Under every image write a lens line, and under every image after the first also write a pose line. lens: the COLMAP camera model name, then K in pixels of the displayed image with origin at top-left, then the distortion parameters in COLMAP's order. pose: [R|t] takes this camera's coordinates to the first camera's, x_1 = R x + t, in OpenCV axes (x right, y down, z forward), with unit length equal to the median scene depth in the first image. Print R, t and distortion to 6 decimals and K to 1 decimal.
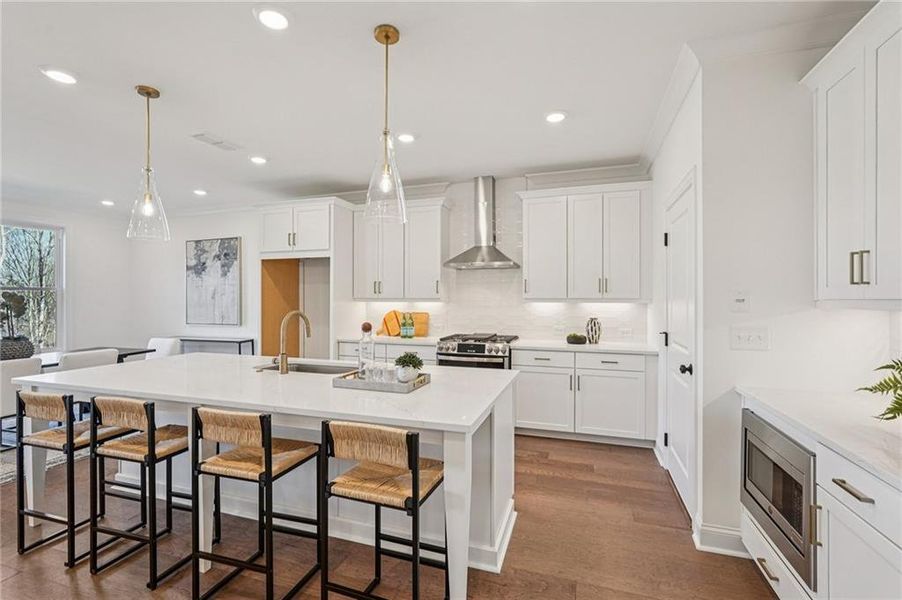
lens RADIAL K [[402.3, 0, 447.2], [0, 402.3, 295.5], [0, 0, 1]] dist [-0.011923, 0.007177]
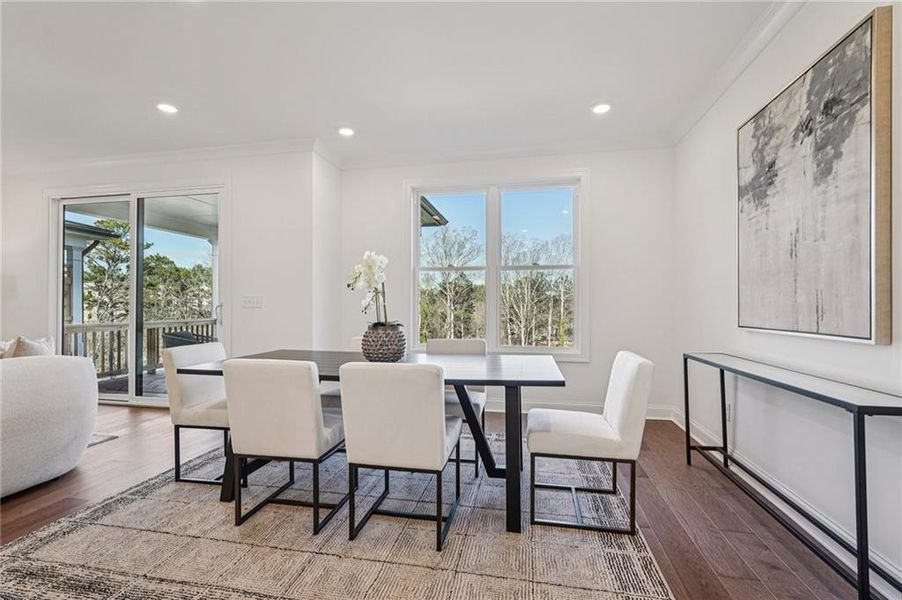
lens RADIAL K [[402.3, 0, 447.1], [0, 402.3, 302.8], [0, 0, 1]] dist [-0.011923, 0.007177]
pose [[0.125714, -0.001198, -0.992066, -0.354664], [0.005889, 0.999983, -0.000462, 0.057353], [0.992049, -0.005784, 0.125719, 0.833198]]
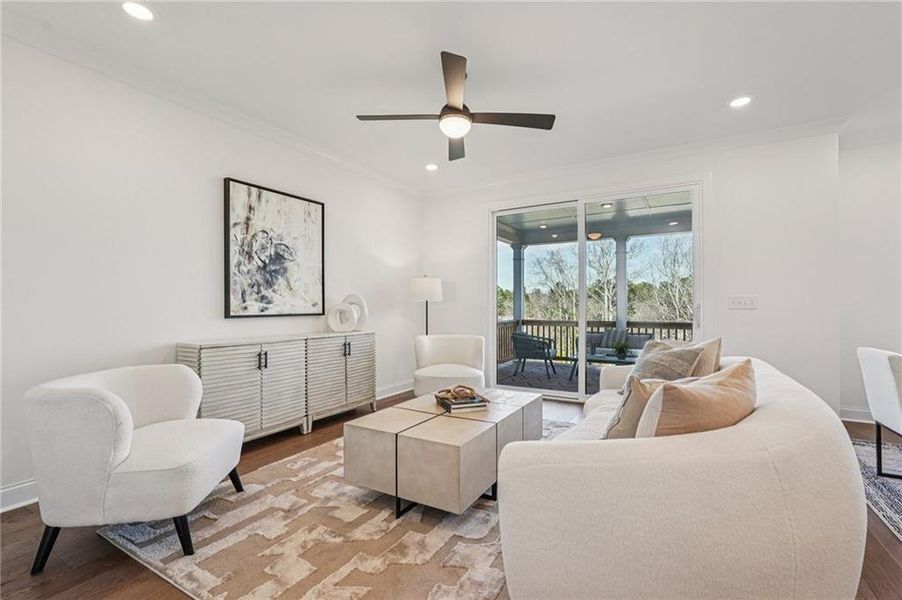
lens RADIAL K [[402.3, 0, 449.7], [0, 402.3, 305.5], [0, 0, 1]] dist [-0.011923, 0.007177]
pose [[-0.203314, 0.002196, -0.979111, -0.351021], [0.011567, 0.999933, -0.000159, 0.051272], [0.979045, -0.011358, -0.203326, 0.109164]]
